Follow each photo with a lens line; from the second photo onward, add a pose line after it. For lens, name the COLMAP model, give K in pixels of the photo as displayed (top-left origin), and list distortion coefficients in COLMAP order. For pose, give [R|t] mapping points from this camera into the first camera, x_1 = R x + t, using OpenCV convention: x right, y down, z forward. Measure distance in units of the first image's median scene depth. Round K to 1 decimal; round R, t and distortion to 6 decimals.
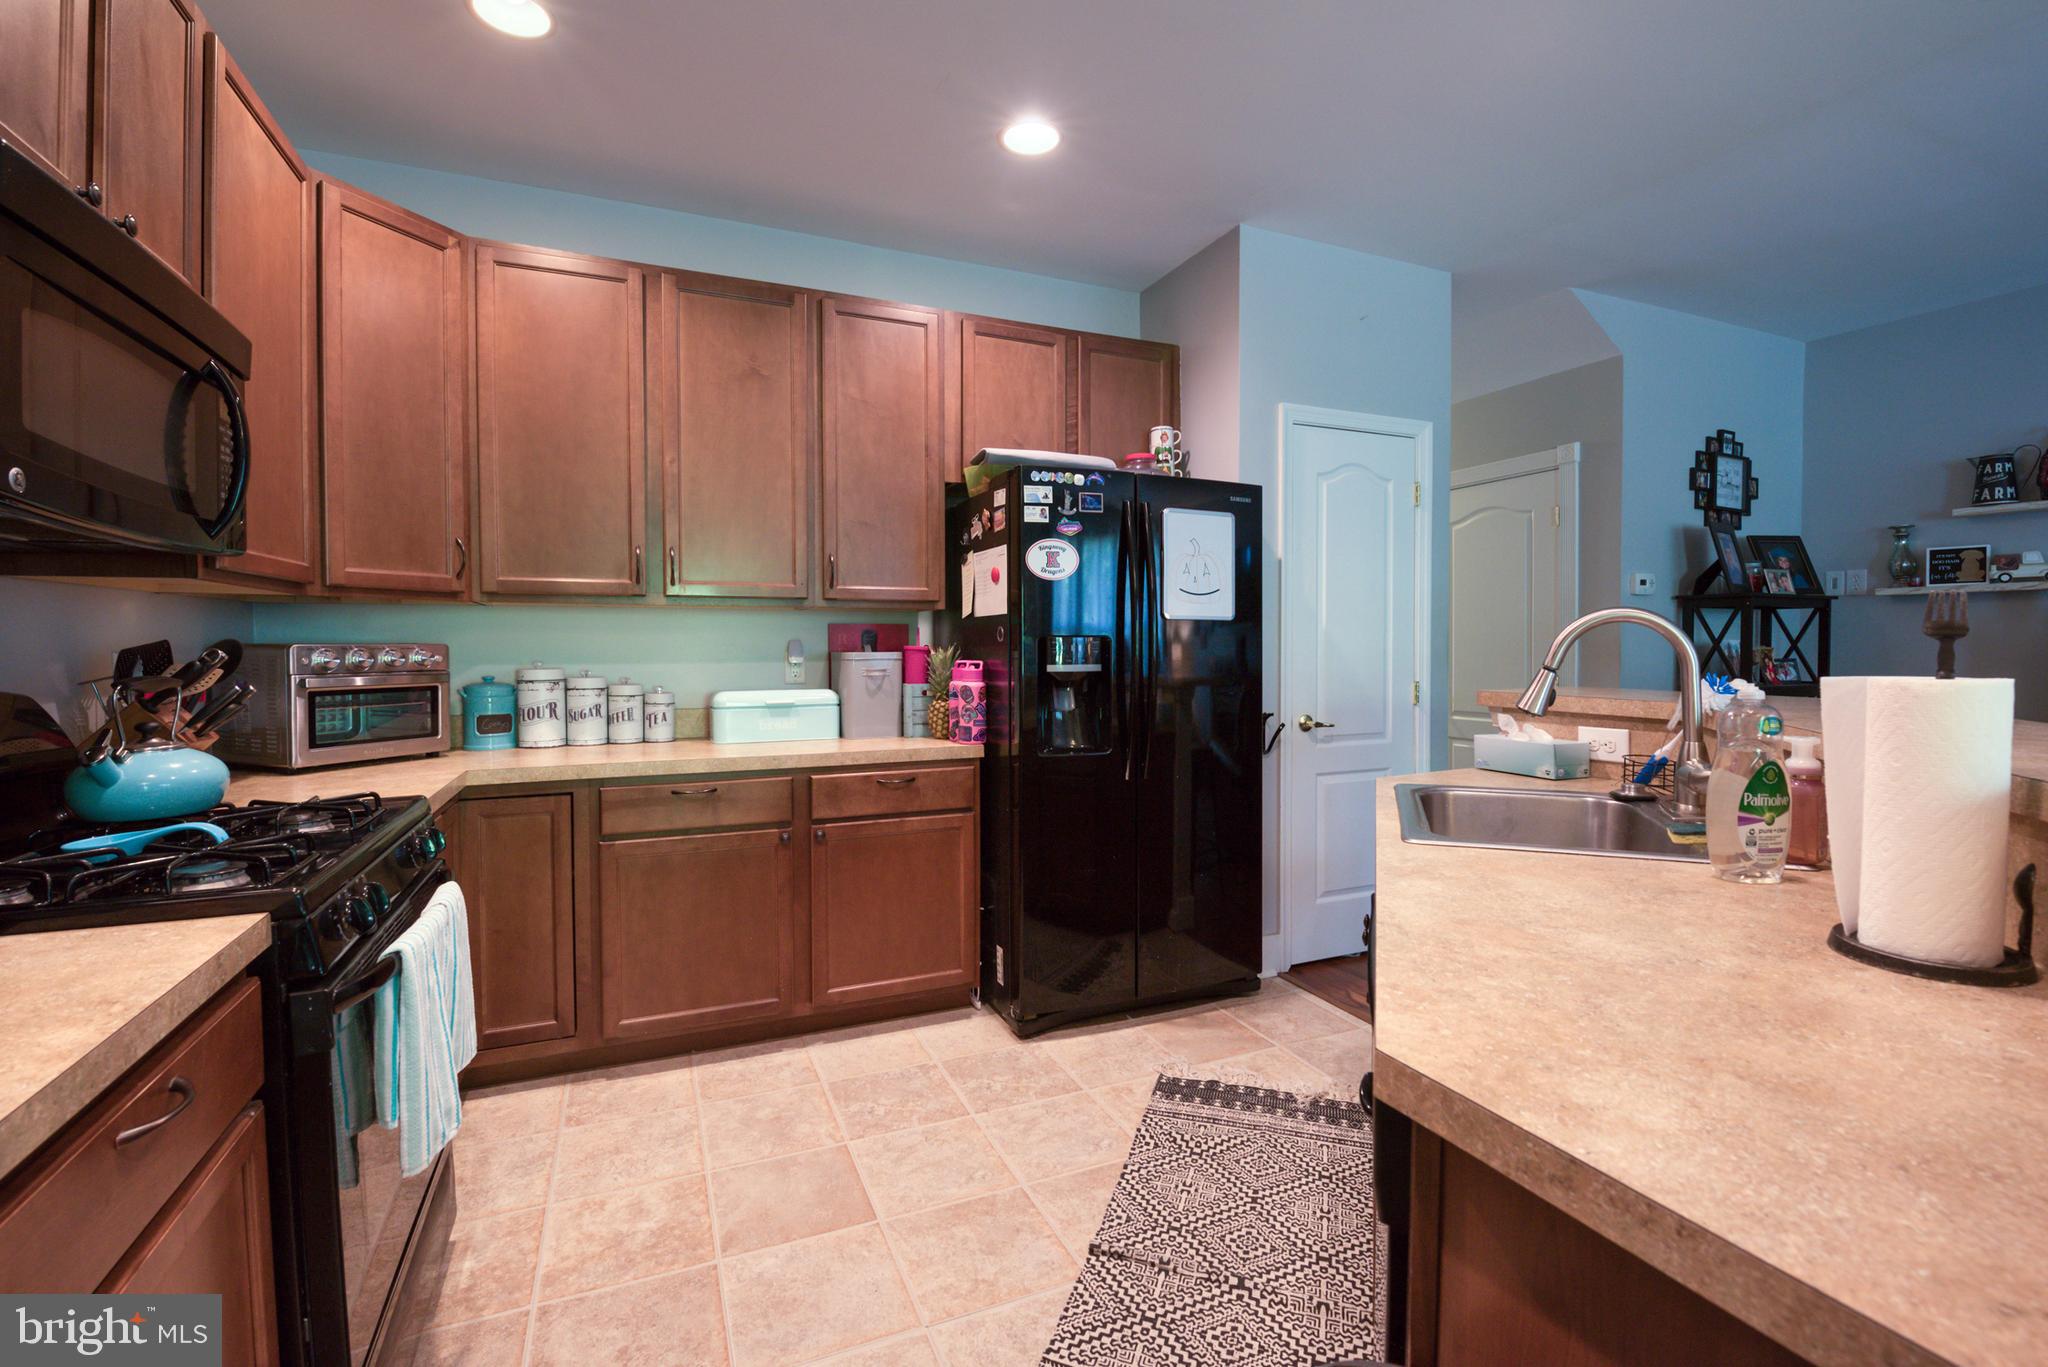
lens RADIAL K [[886.5, 0, 1007.1], [0, 886.5, 656.9], [0, 0, 1]] dist [-0.007729, -0.008535]
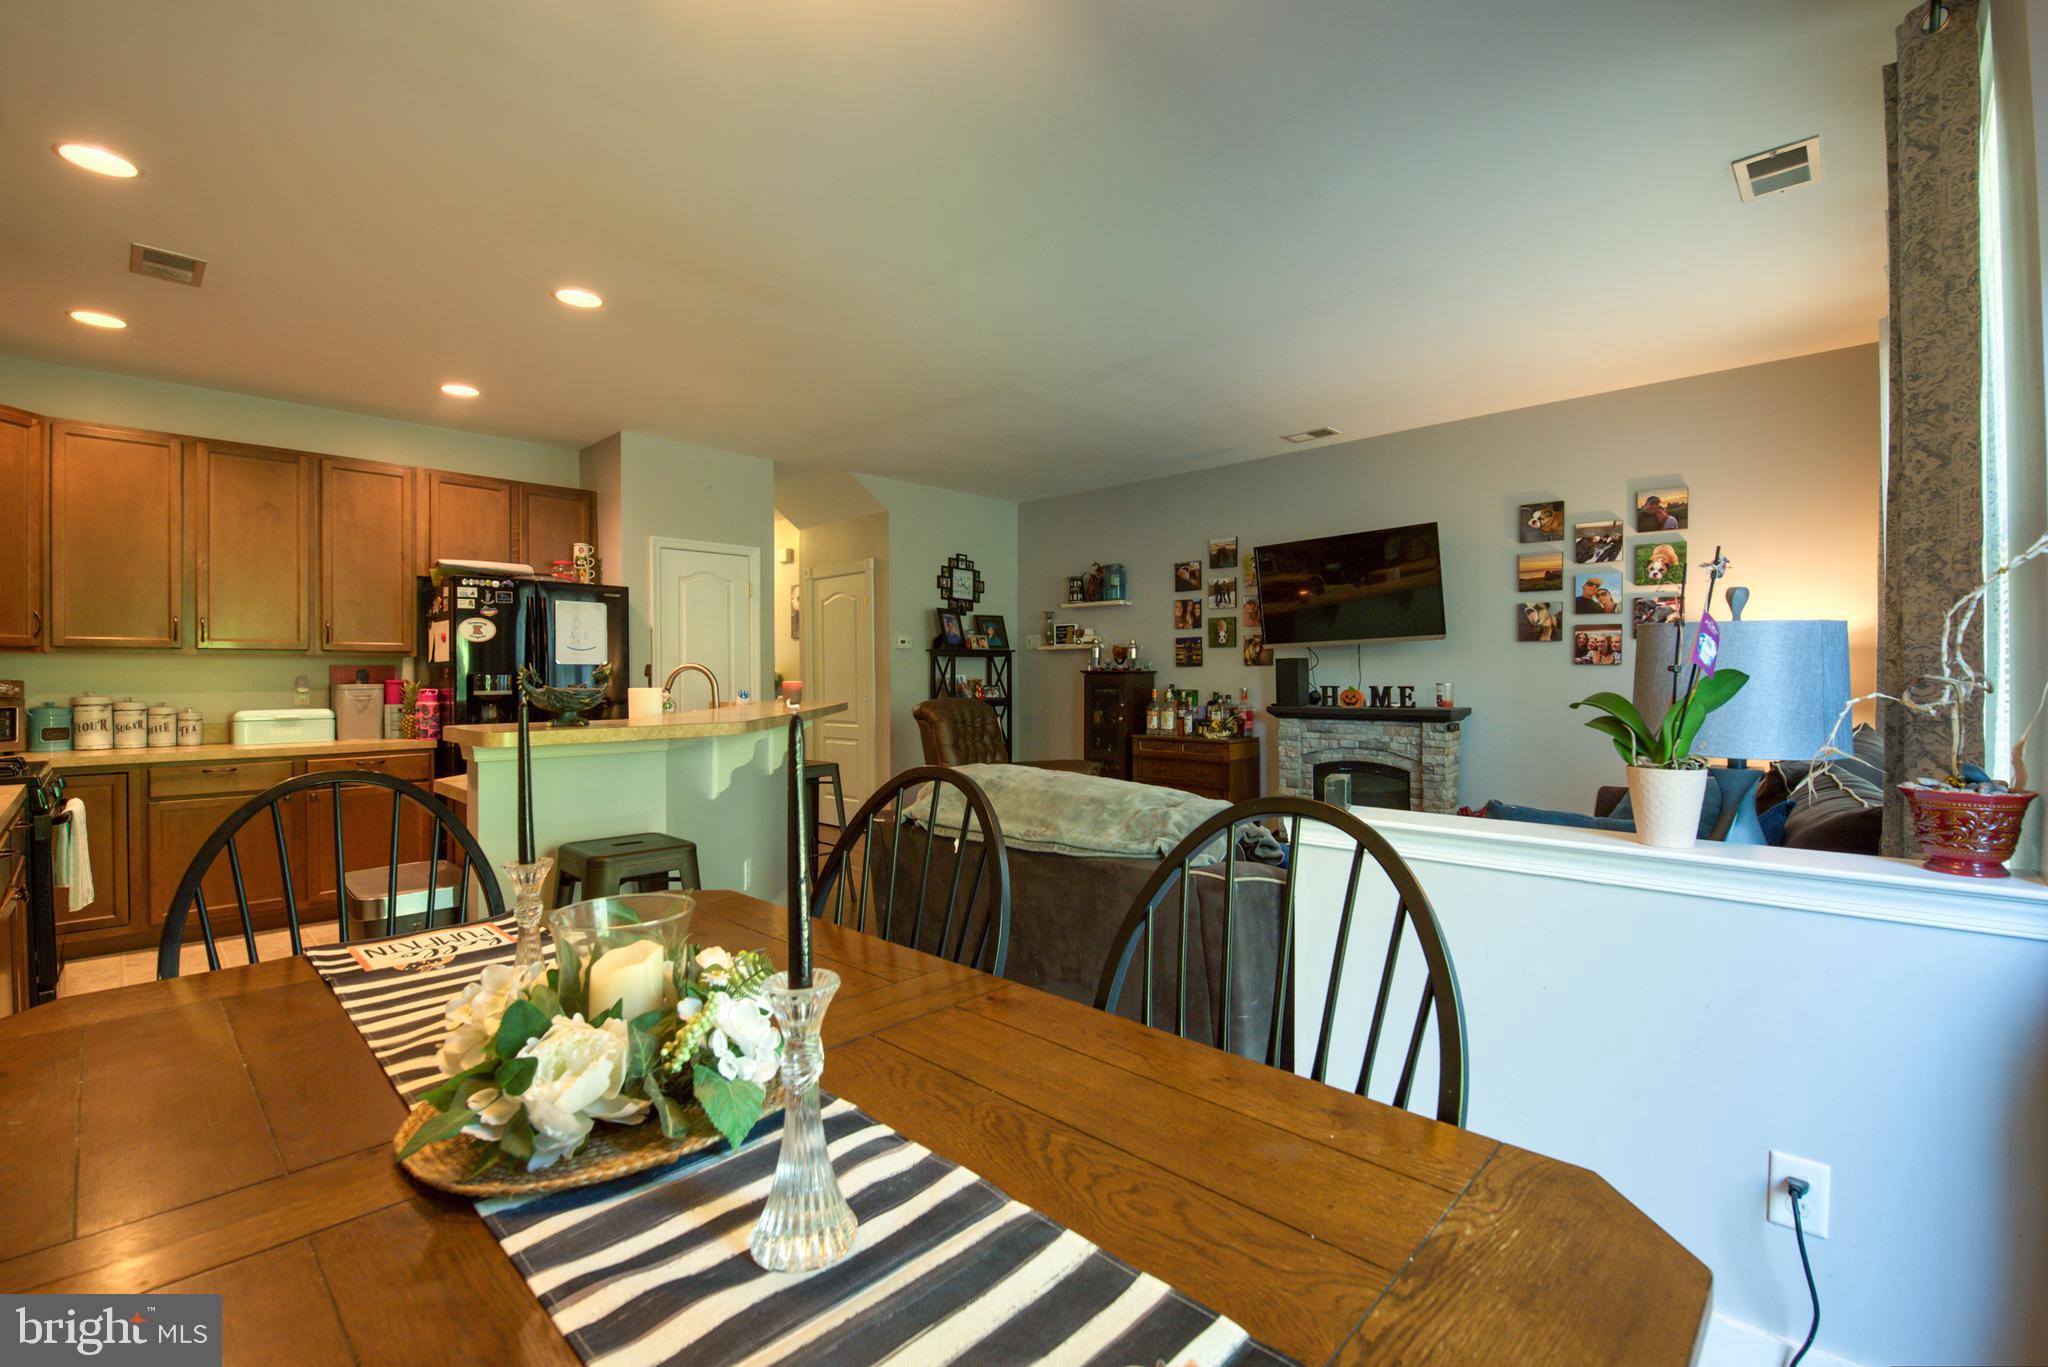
lens RADIAL K [[886.5, 0, 1006.5], [0, 886.5, 672.2], [0, 0, 1]] dist [-0.007729, -0.008535]
pose [[0.920677, -0.001096, 0.390324, 0.296838], [0.009149, 0.999782, -0.018772, 0.013058], [-0.390219, 0.020854, 0.920486, -0.890504]]
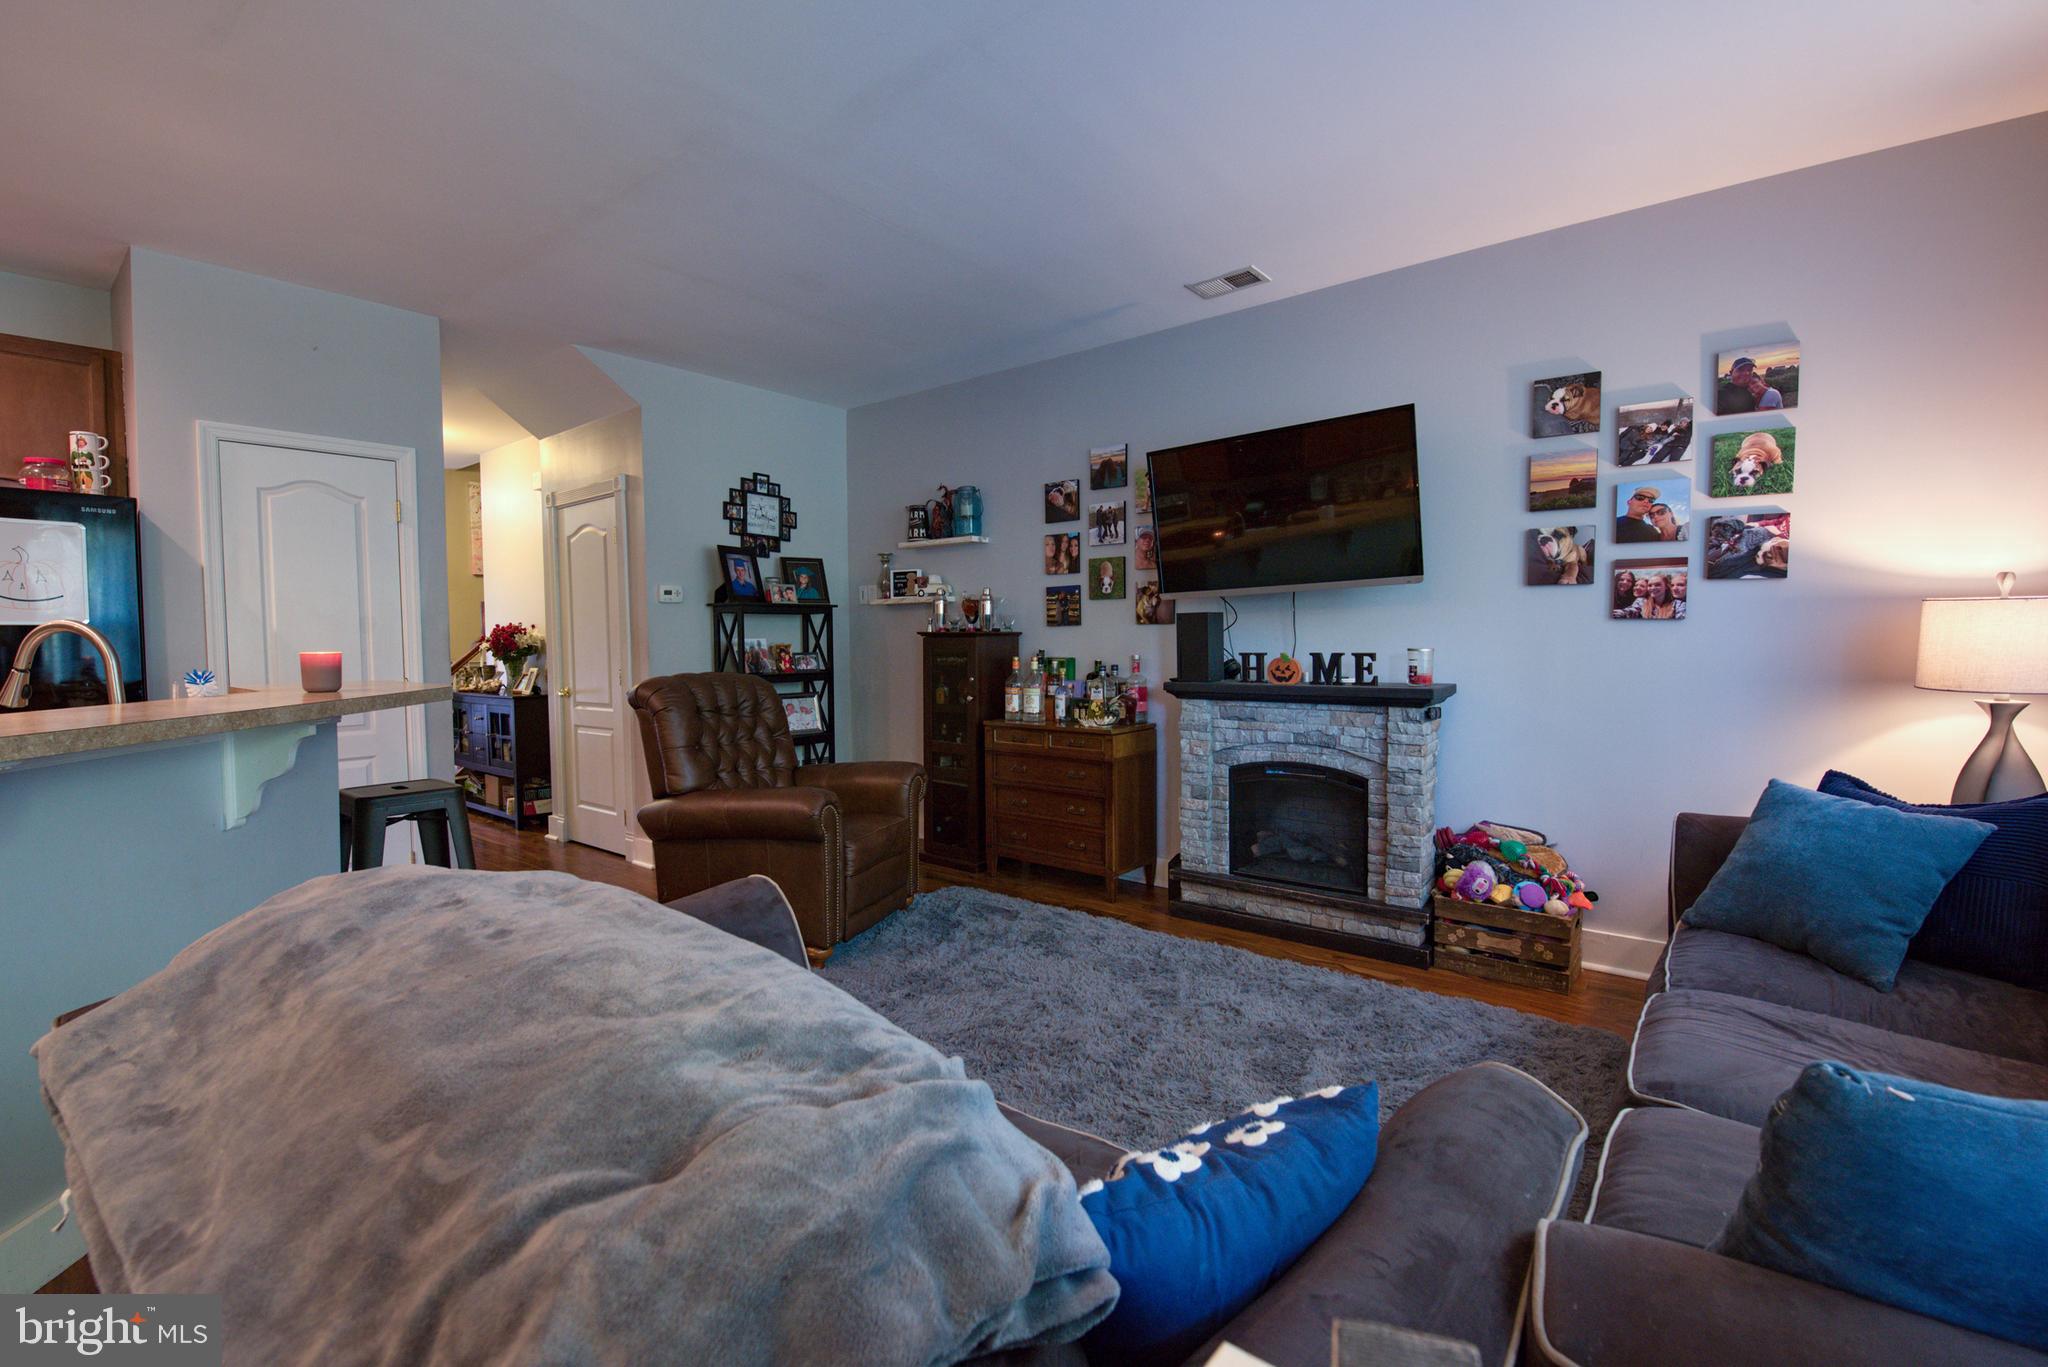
lens RADIAL K [[886.5, 0, 1008.2], [0, 886.5, 670.5], [0, 0, 1]] dist [-0.007729, -0.008535]
pose [[0.882337, -0.023431, 0.470035, 0.723267], [0.014989, 0.999652, 0.021694, 0.006340], [-0.470380, -0.012096, 0.882381, -0.417680]]
